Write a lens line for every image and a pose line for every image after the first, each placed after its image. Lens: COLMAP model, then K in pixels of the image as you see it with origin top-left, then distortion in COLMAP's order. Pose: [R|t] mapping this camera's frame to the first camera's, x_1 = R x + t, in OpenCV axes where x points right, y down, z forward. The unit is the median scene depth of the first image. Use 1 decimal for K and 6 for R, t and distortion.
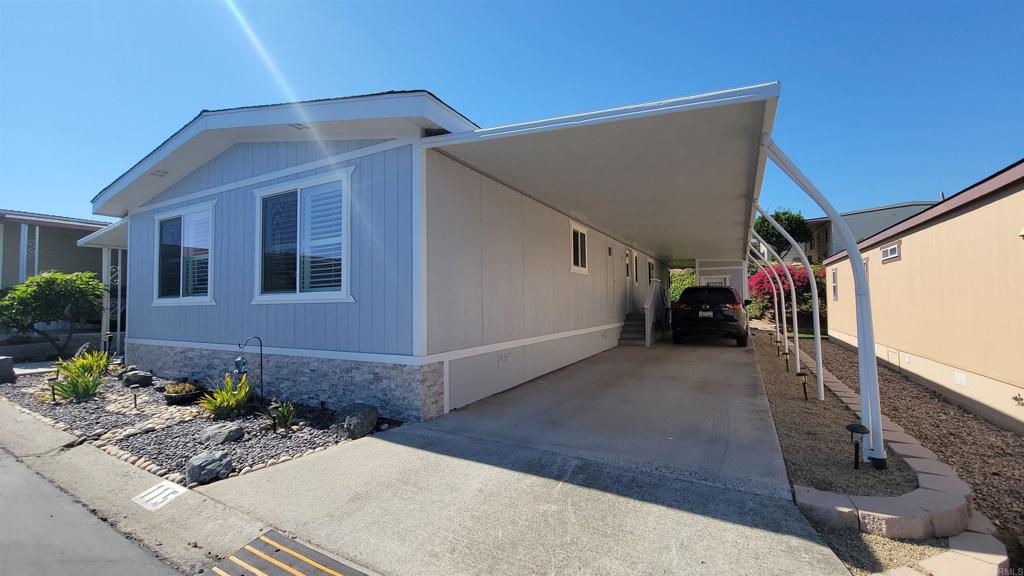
lens RADIAL K [[414.3, 0, 512.5], [0, 414.3, 287.7], [0, 0, 1]] dist [0.004885, -0.003584]
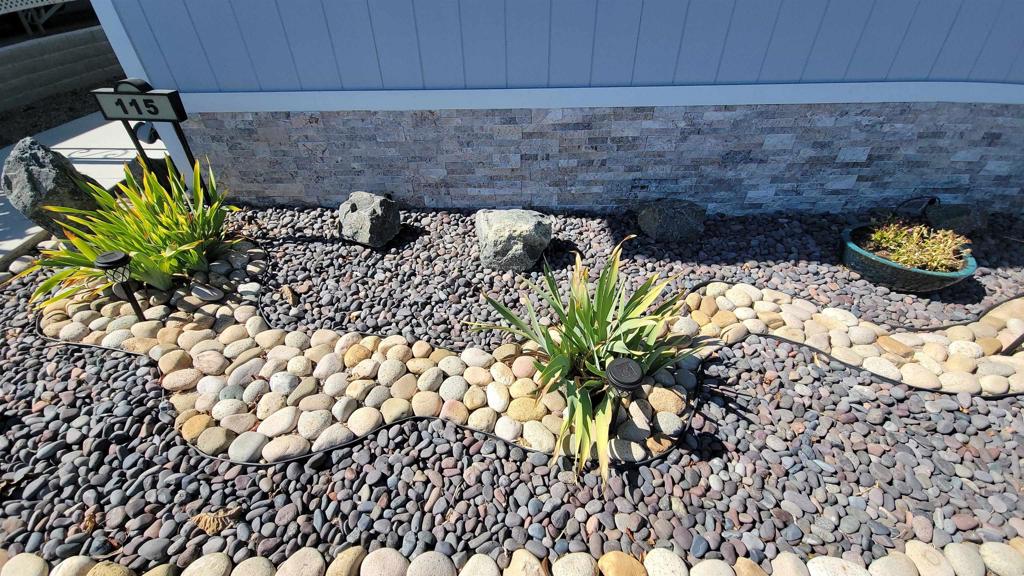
lens RADIAL K [[414.3, 0, 514.4], [0, 414.3, 286.8], [0, 0, 1]] dist [0.004885, -0.003584]
pose [[0.884838, -0.284614, 0.368859, -0.622234], [-0.011831, 0.777733, 0.628484, 0.034231], [-0.465749, -0.560470, 0.684800, 0.466387]]
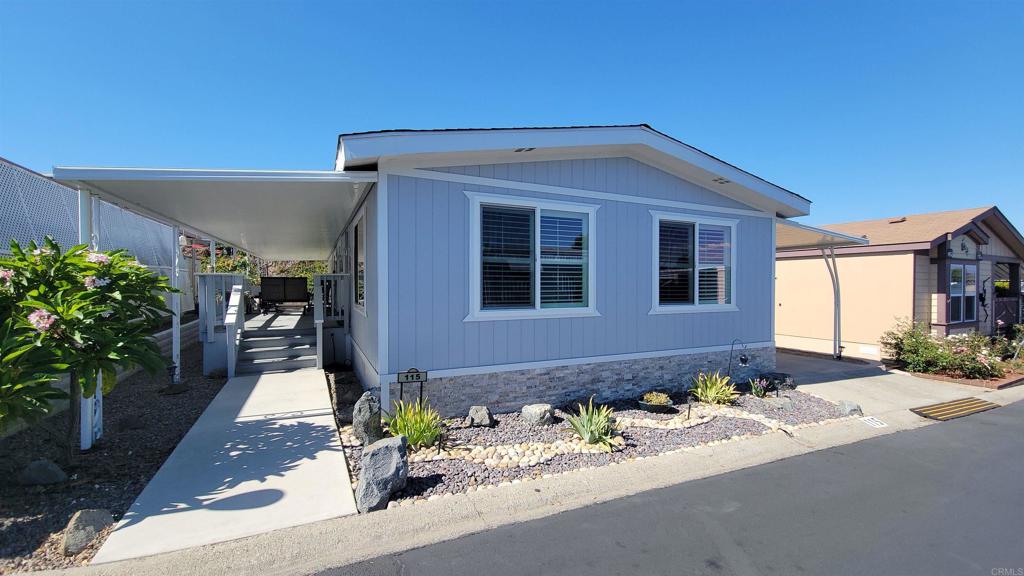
lens RADIAL K [[414.3, 0, 512.9], [0, 414.3, 287.6], [0, 0, 1]] dist [0.004885, -0.003584]
pose [[0.591119, 0.008111, 0.806543, -0.956136], [-0.043163, 0.998835, 0.021590, -0.022319], [-0.805428, -0.047575, 0.590781, 0.354084]]
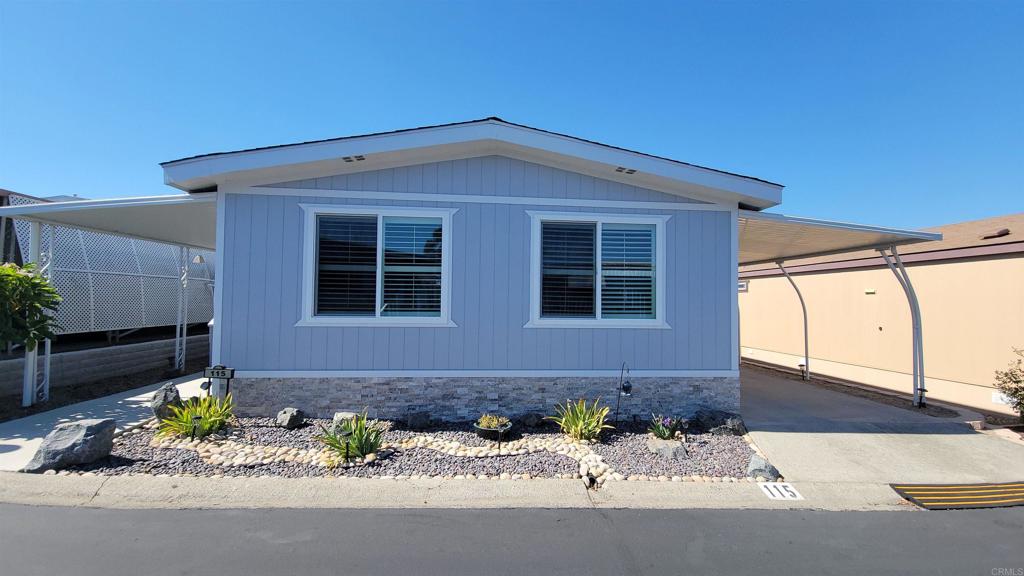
lens RADIAL K [[414.3, 0, 515.8], [0, 414.3, 286.4], [0, 0, 1]] dist [0.004885, -0.003584]
pose [[0.834763, 0.044427, 0.548813, -0.653587], [-0.044929, 0.998912, -0.012524, -0.024464], [-0.548773, -0.014203, 0.835851, 0.108327]]
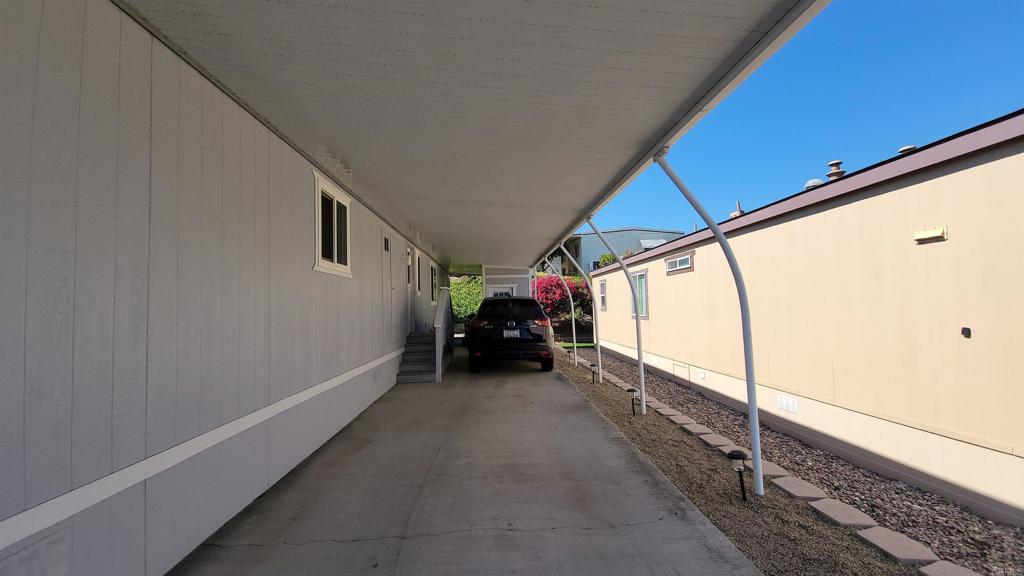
lens RADIAL K [[414.3, 0, 510.9], [0, 414.3, 287.6], [0, 0, 1]] dist [0.004885, -0.003584]
pose [[0.854531, 0.014632, 0.519194, 0.065011], [-0.004610, 0.999777, -0.020588, -0.006163], [-0.519380, 0.015200, 0.854408, 0.347083]]
